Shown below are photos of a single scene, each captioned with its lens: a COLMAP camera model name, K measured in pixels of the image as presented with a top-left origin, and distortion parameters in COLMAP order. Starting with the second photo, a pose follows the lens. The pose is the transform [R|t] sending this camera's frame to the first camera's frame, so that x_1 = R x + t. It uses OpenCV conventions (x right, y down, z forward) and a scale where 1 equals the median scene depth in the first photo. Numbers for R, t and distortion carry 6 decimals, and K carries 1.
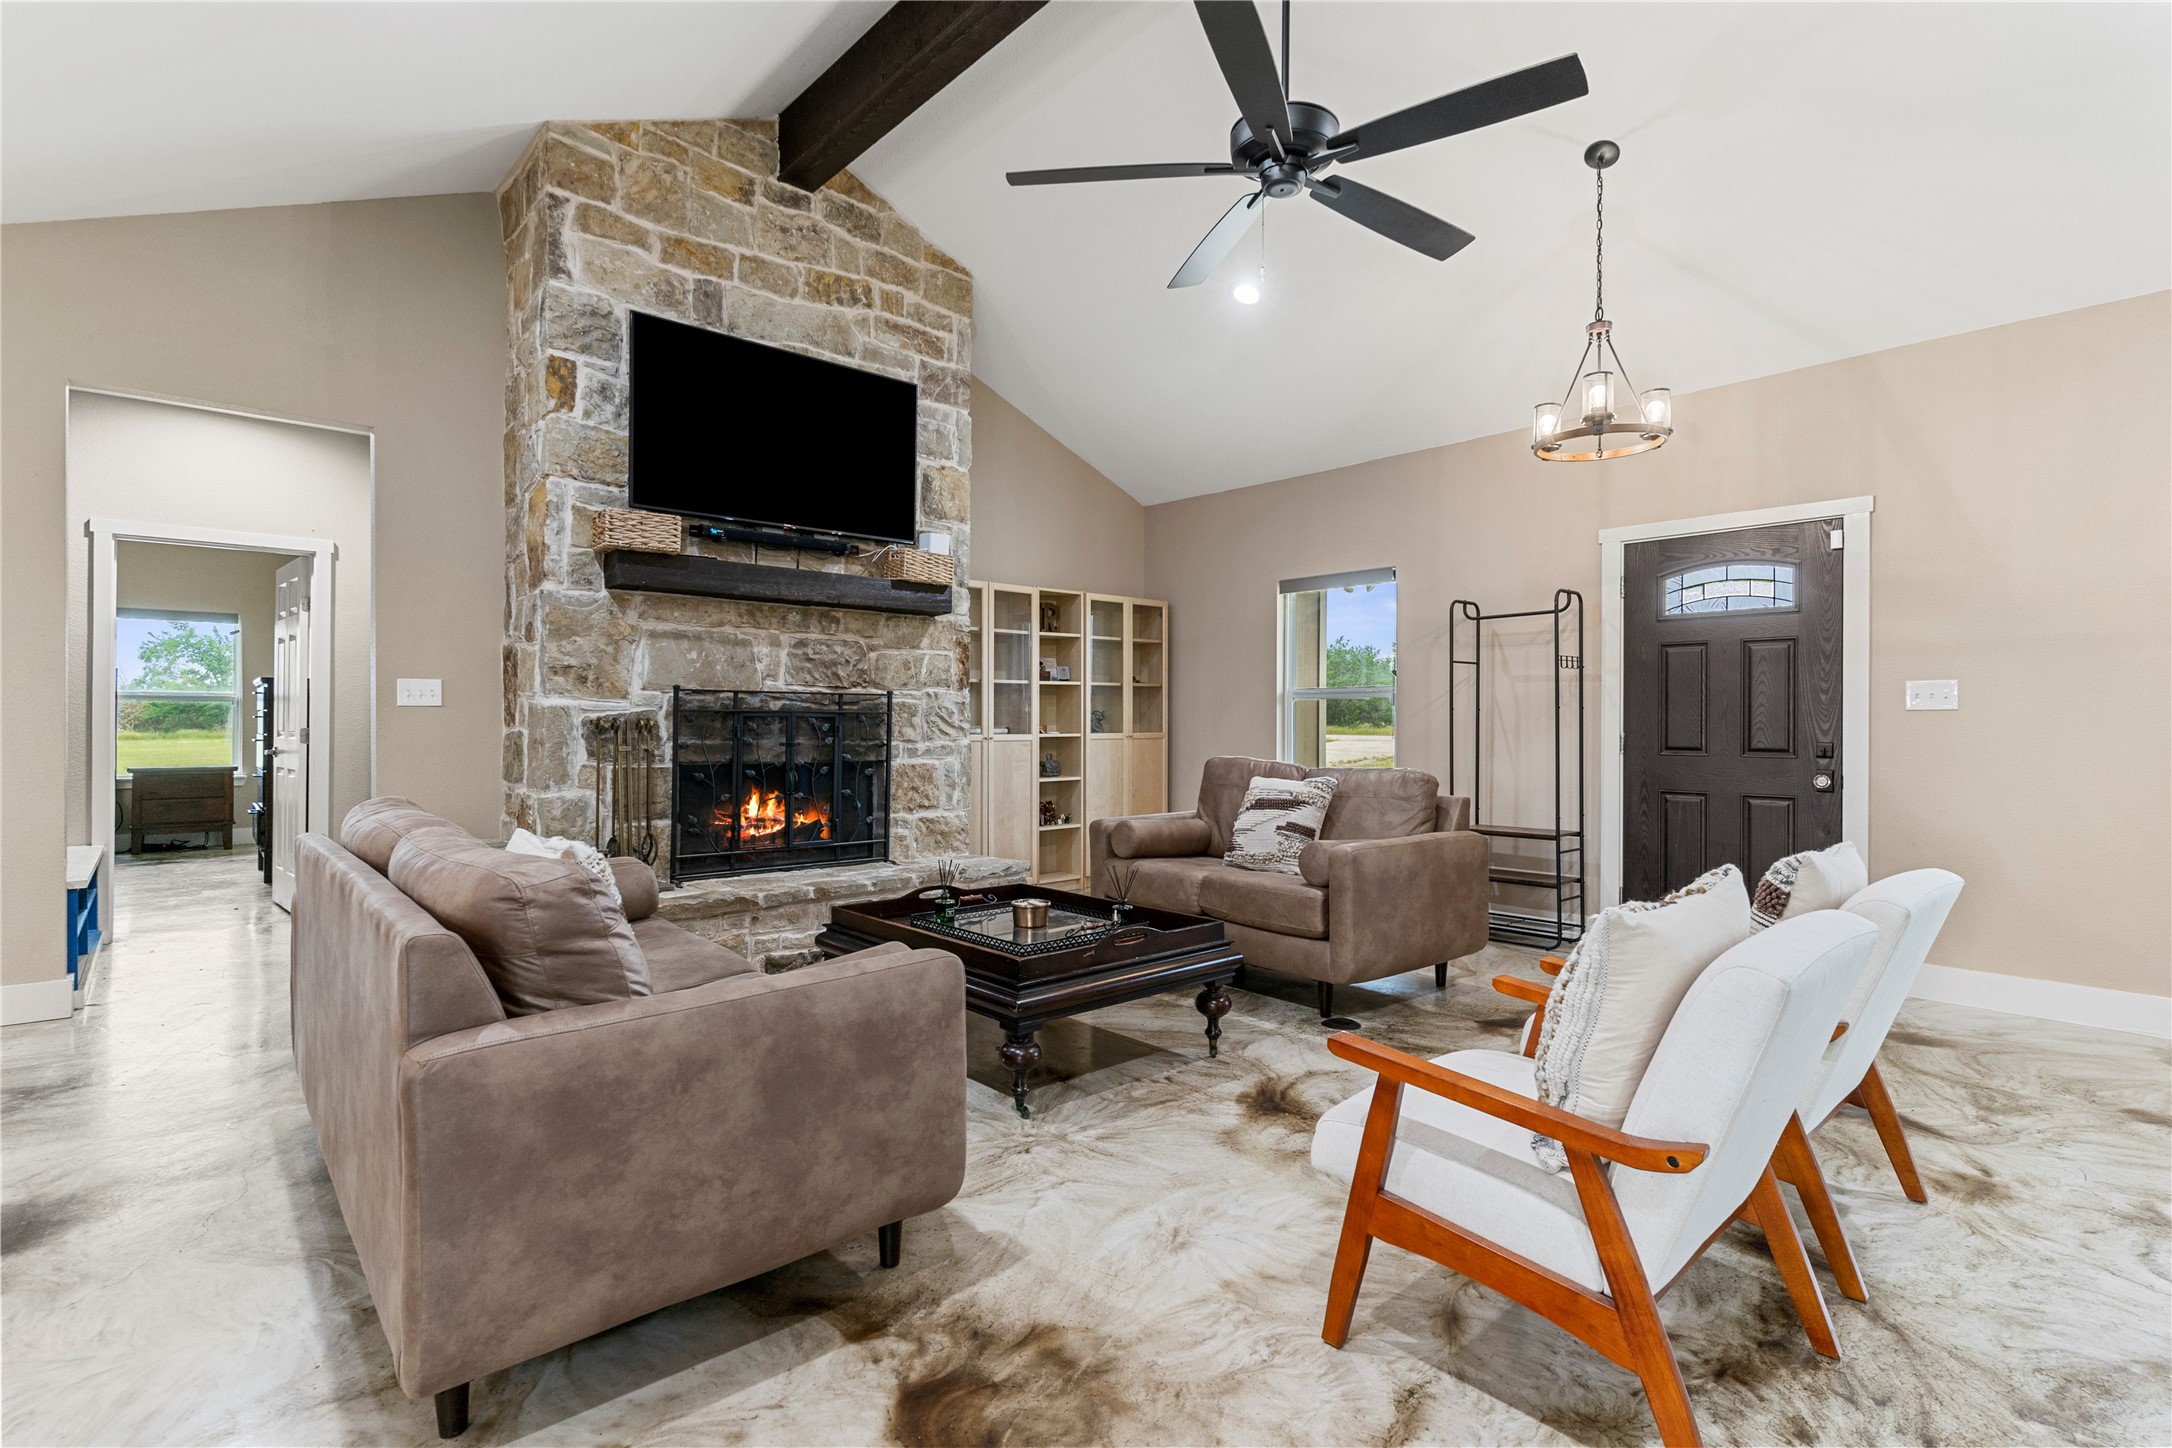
lens RADIAL K [[1035.5, 0, 1080.3], [0, 1035.5, 717.2], [0, 0, 1]] dist [0.001746, 0.000253]
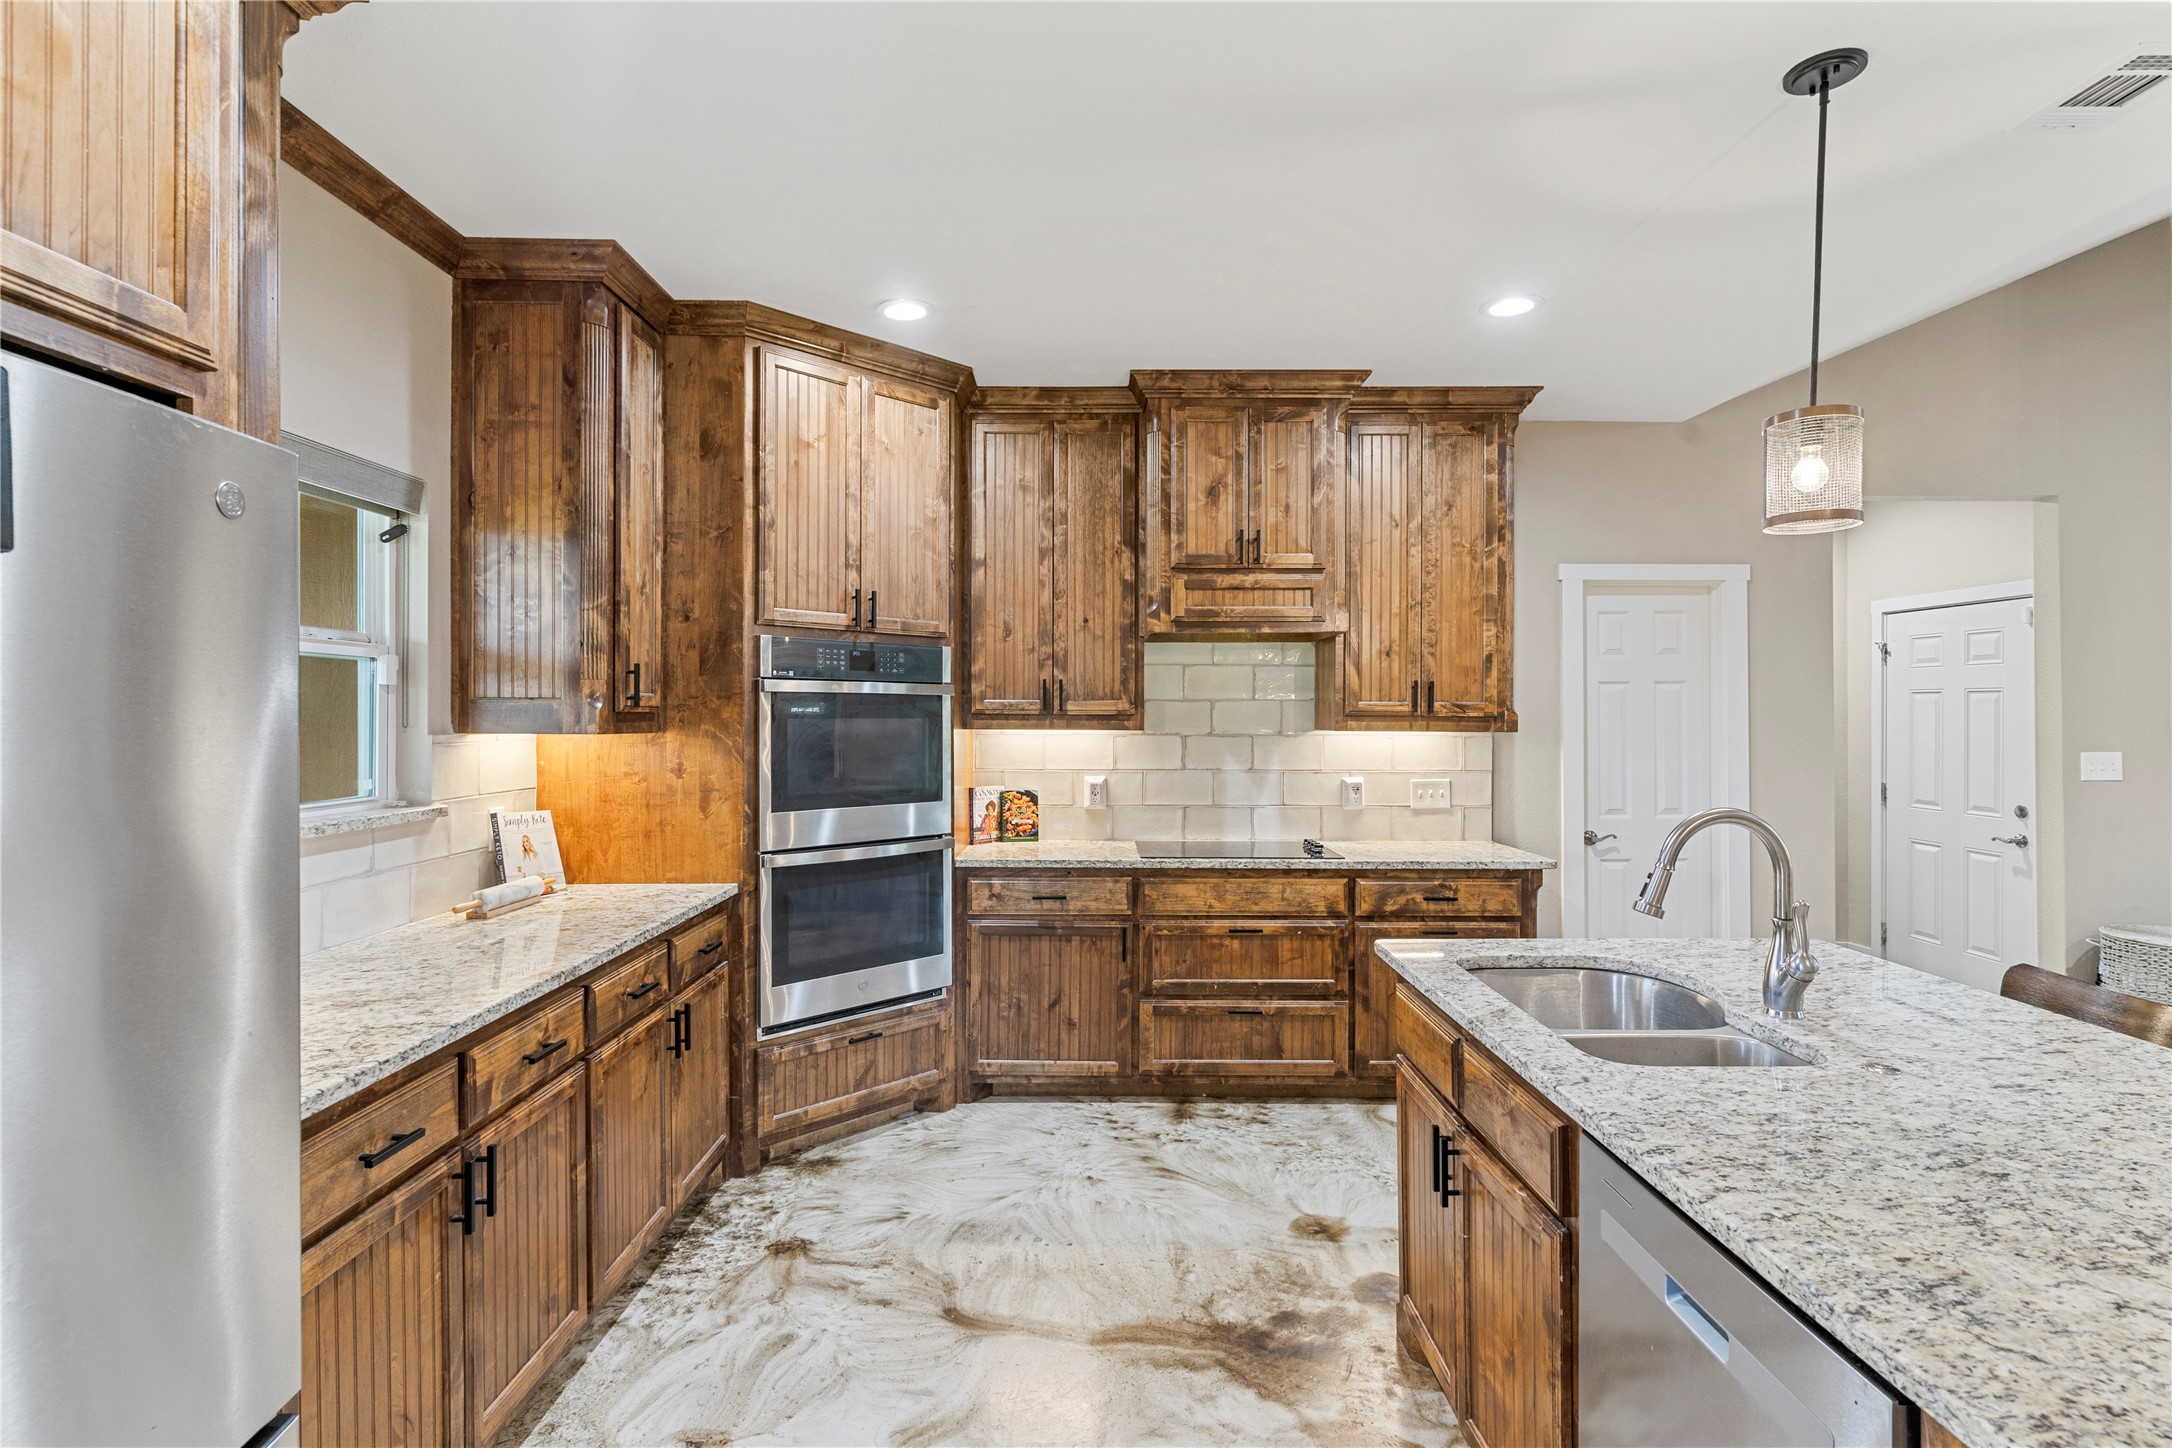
lens RADIAL K [[1035.5, 0, 1075.8], [0, 1035.5, 713.8], [0, 0, 1]] dist [0.001746, 0.000253]
pose [[0.745034, -0.003716, -0.667016, -0.670250], [0.003411, 0.999993, -0.001761, -0.070467], [0.667018, -0.000963, 0.745041, -0.325895]]
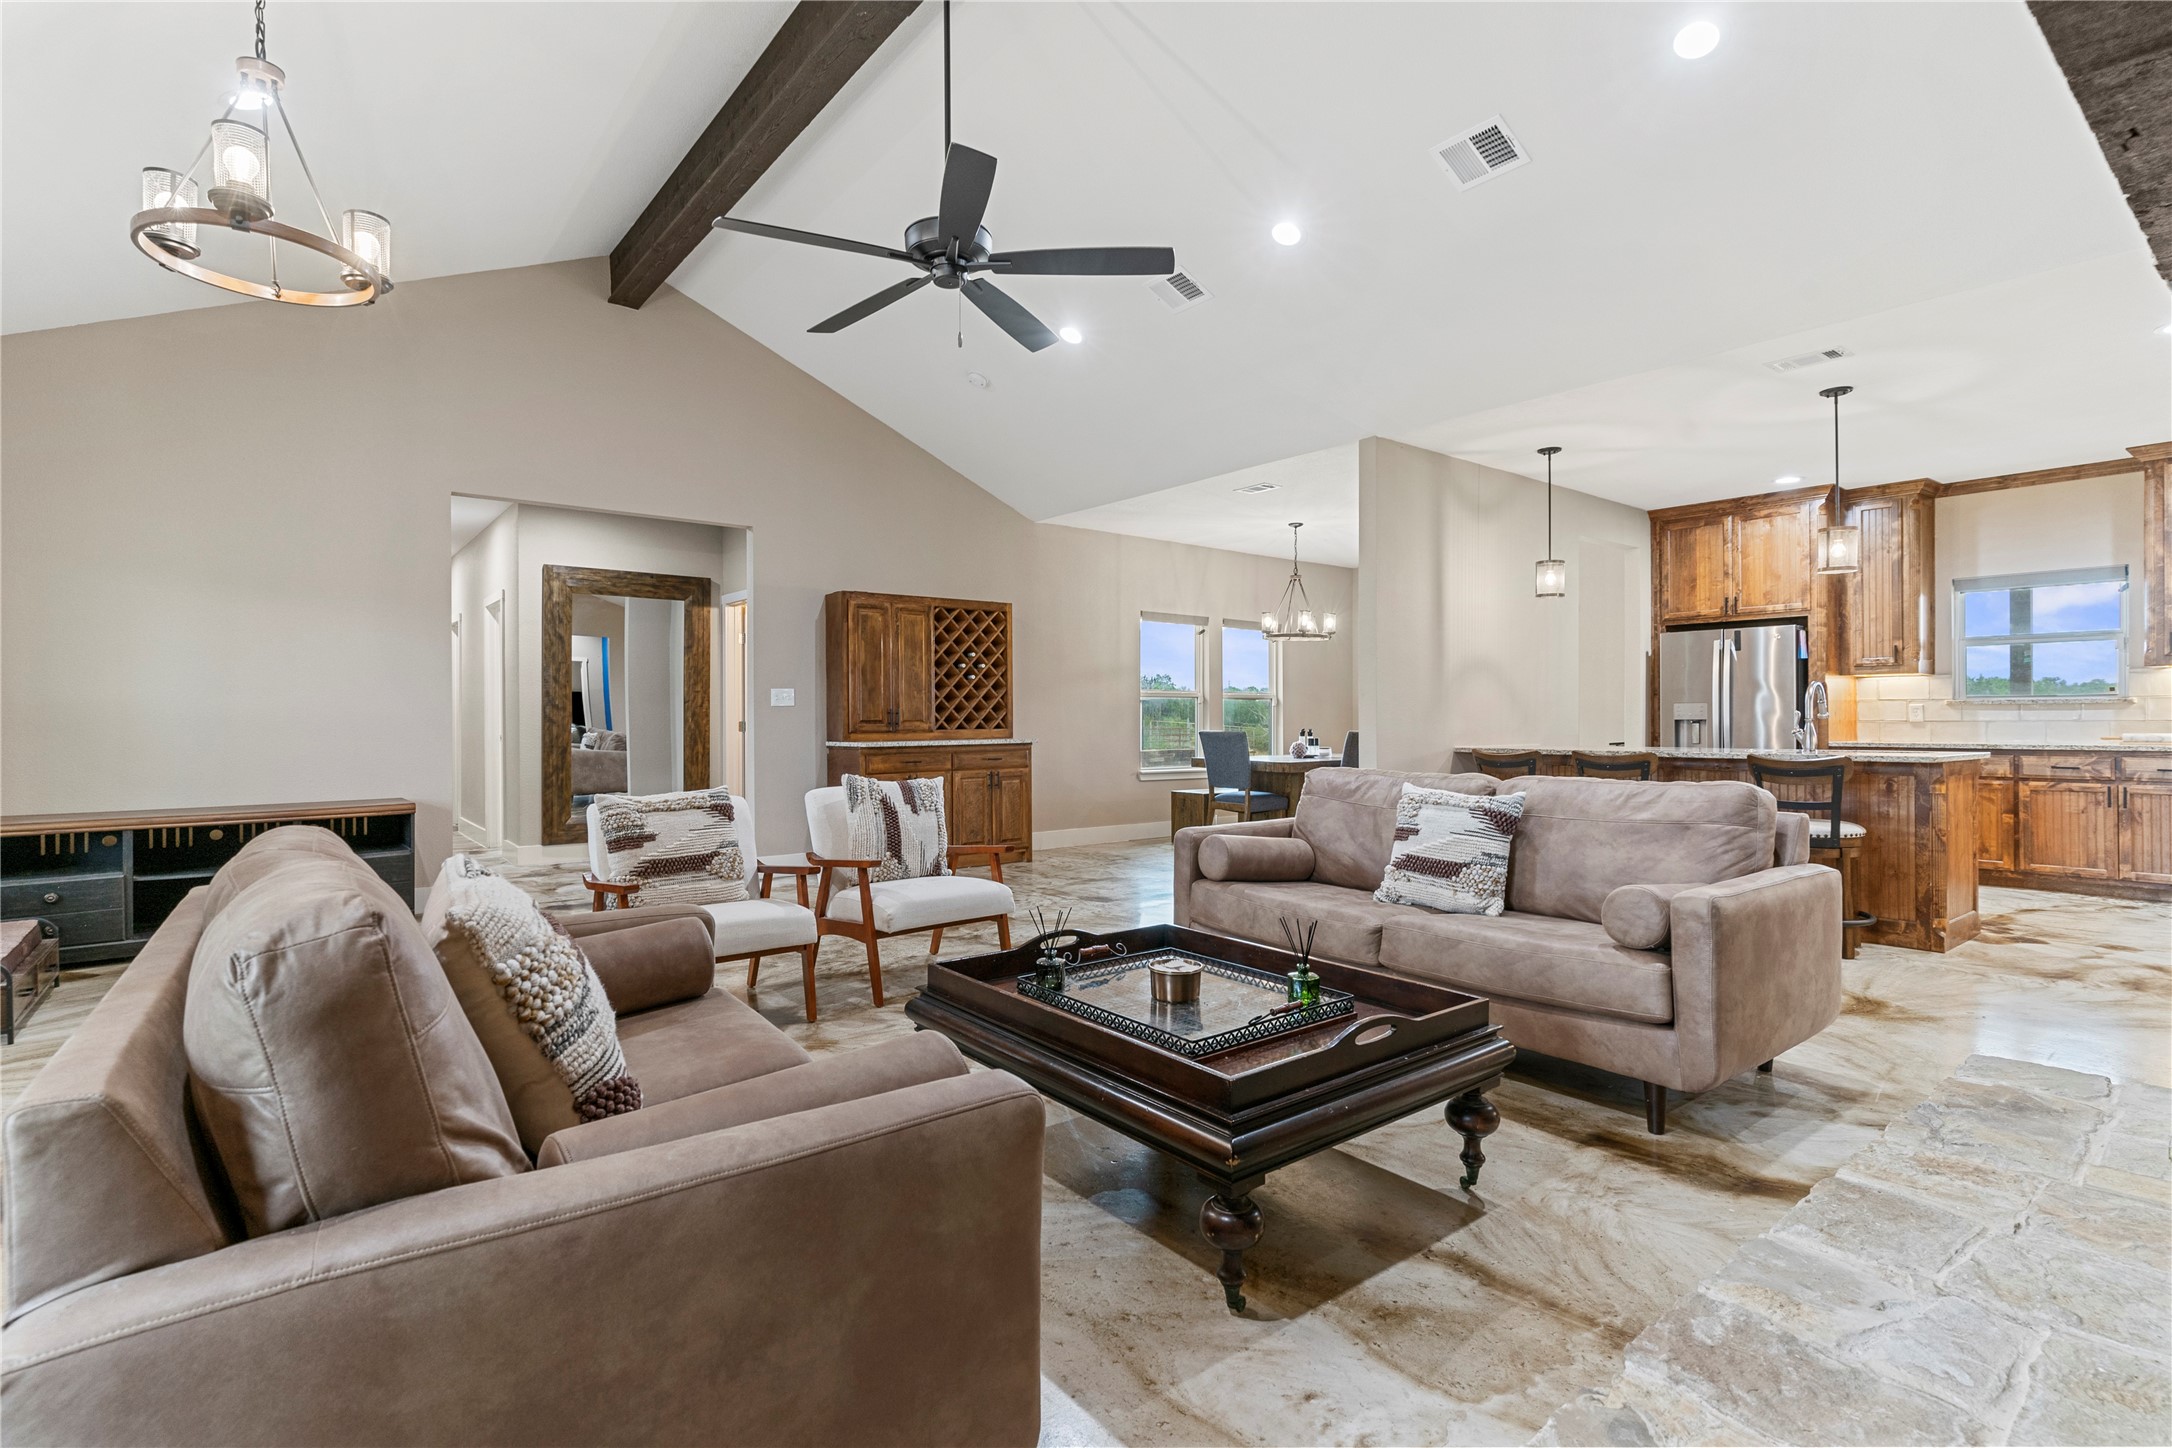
lens RADIAL K [[1035.5, 0, 1085.3], [0, 1035.5, 714.0], [0, 0, 1]] dist [0.001746, 0.000253]
pose [[-0.998682, -0.000331, 0.051325, -0.018150], [-0.000718, 0.999971, -0.007538, 0.007809], [-0.051321, -0.007565, -0.998654, 1.271397]]
